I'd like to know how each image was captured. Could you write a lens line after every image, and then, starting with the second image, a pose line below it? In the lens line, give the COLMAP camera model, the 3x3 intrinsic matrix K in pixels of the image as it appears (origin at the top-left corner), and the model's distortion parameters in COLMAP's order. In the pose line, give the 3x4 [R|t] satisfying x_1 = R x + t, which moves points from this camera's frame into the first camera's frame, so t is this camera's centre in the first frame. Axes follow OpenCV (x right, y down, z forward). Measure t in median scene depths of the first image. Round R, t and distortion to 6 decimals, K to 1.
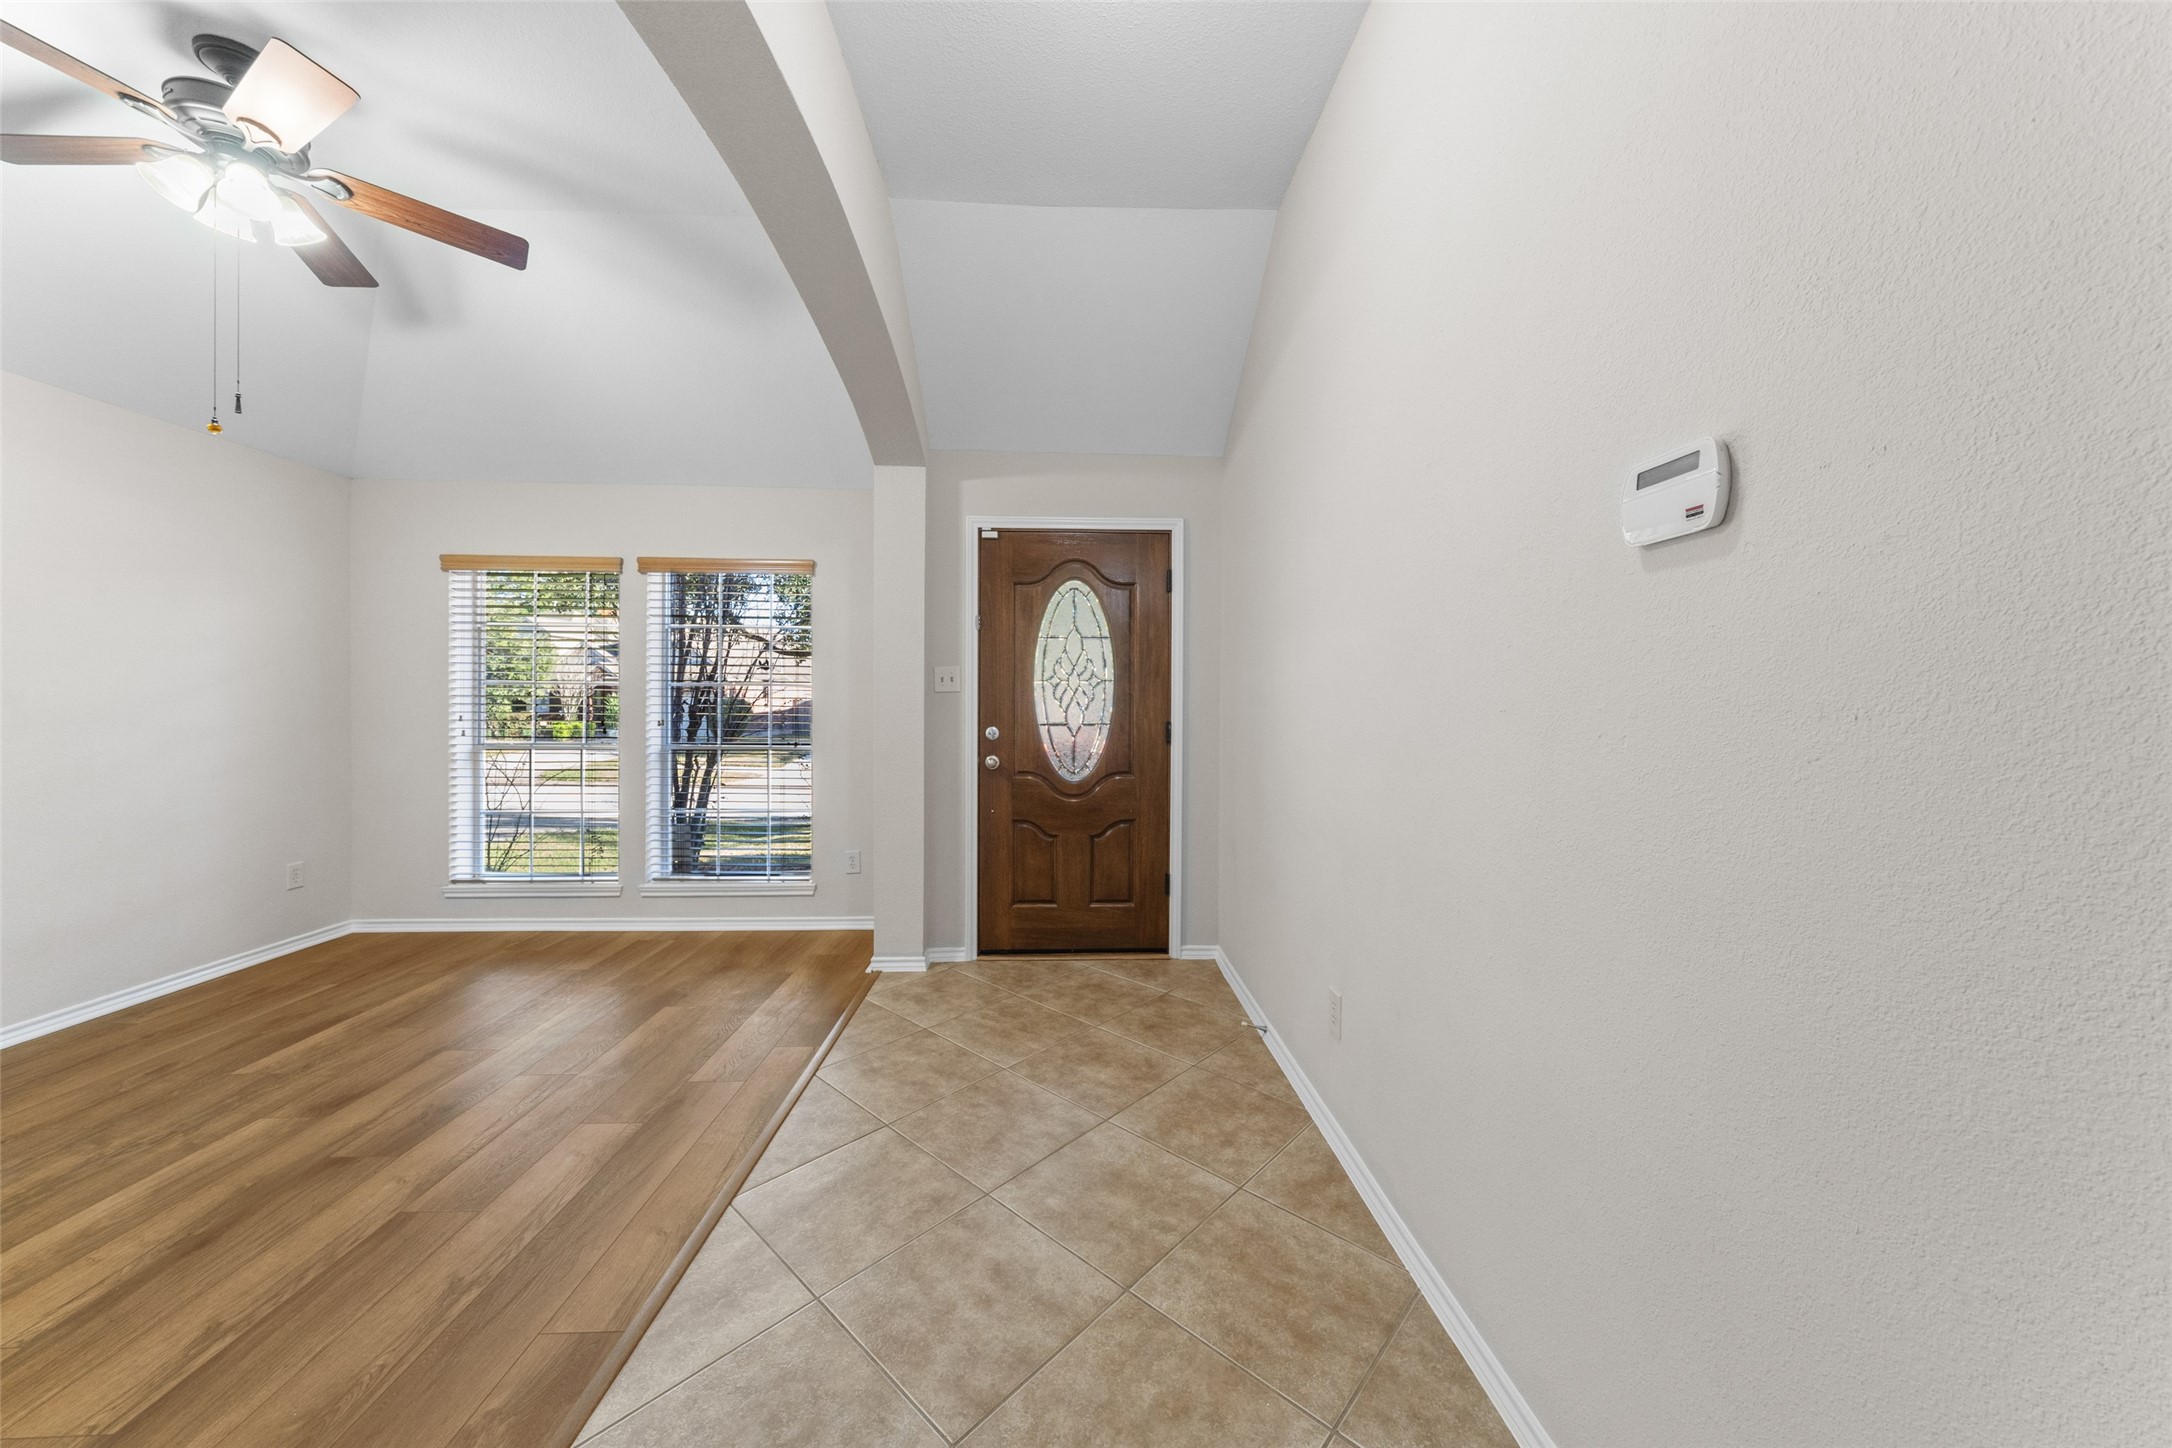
lens RADIAL K [[744.9, 0, 1093.2], [0, 744.9, 720.0], [0, 0, 1]] dist [-0.000254, -0.000245]
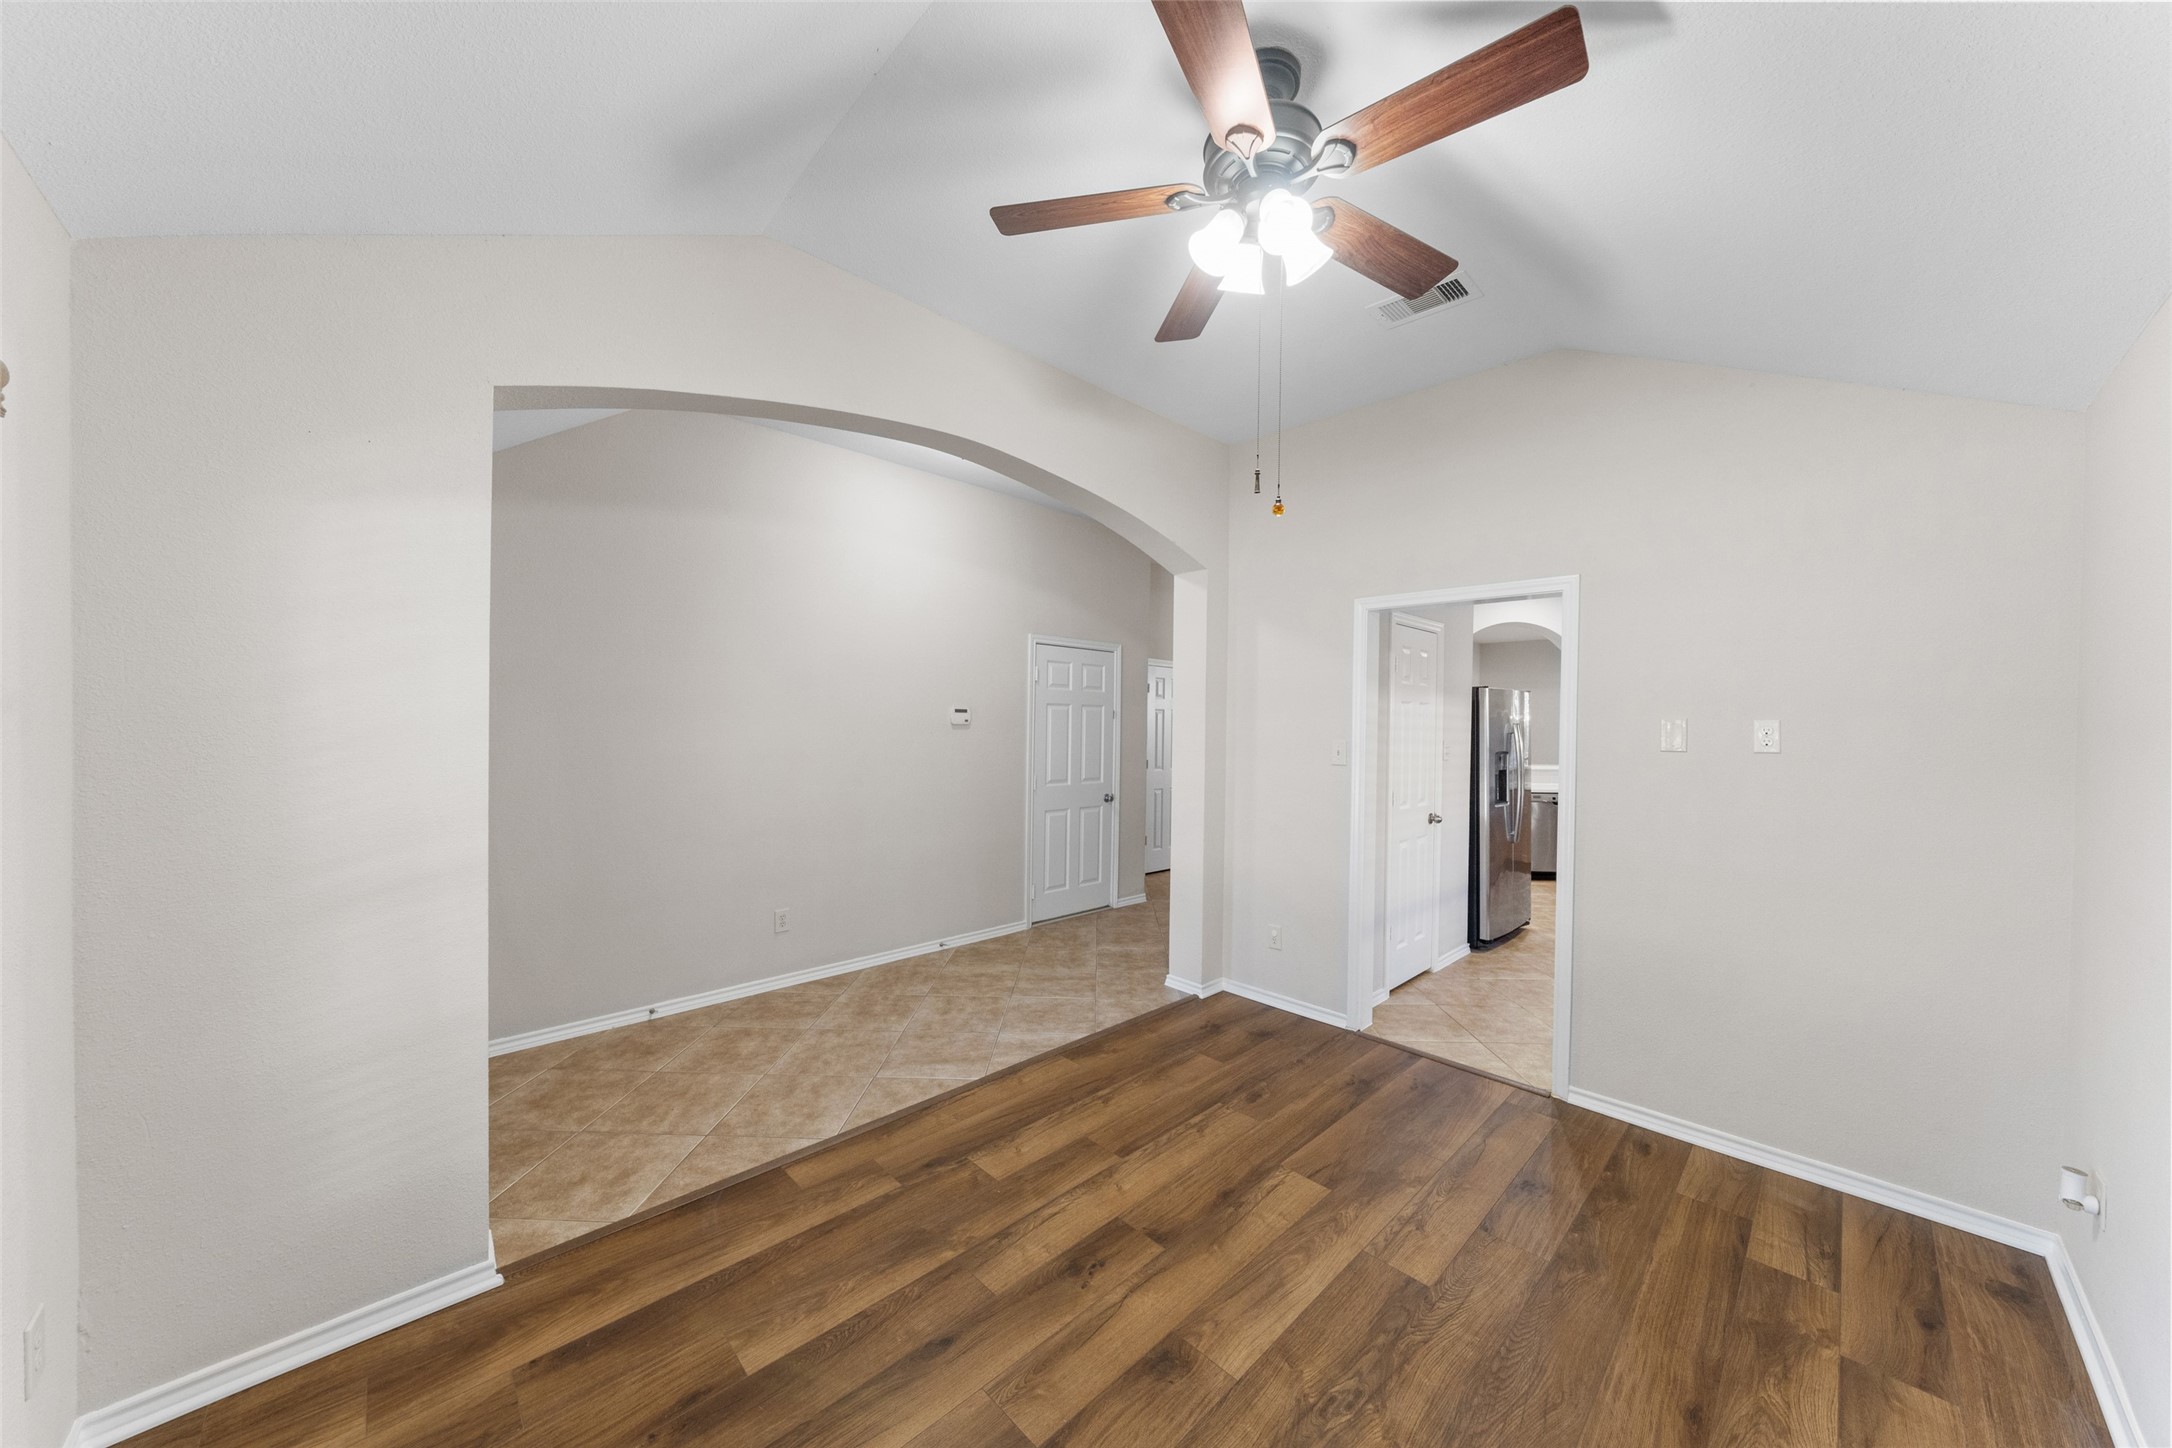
lens RADIAL K [[744.9, 0, 1093.2], [0, 744.9, 720.0], [0, 0, 1]] dist [-0.000254, -0.000245]
pose [[-0.665083, -0.010379, 0.746698, -1.743691], [0.000698, 0.999894, 0.014520, -0.162849], [-0.746769, 0.010178, -0.665005, 1.772572]]
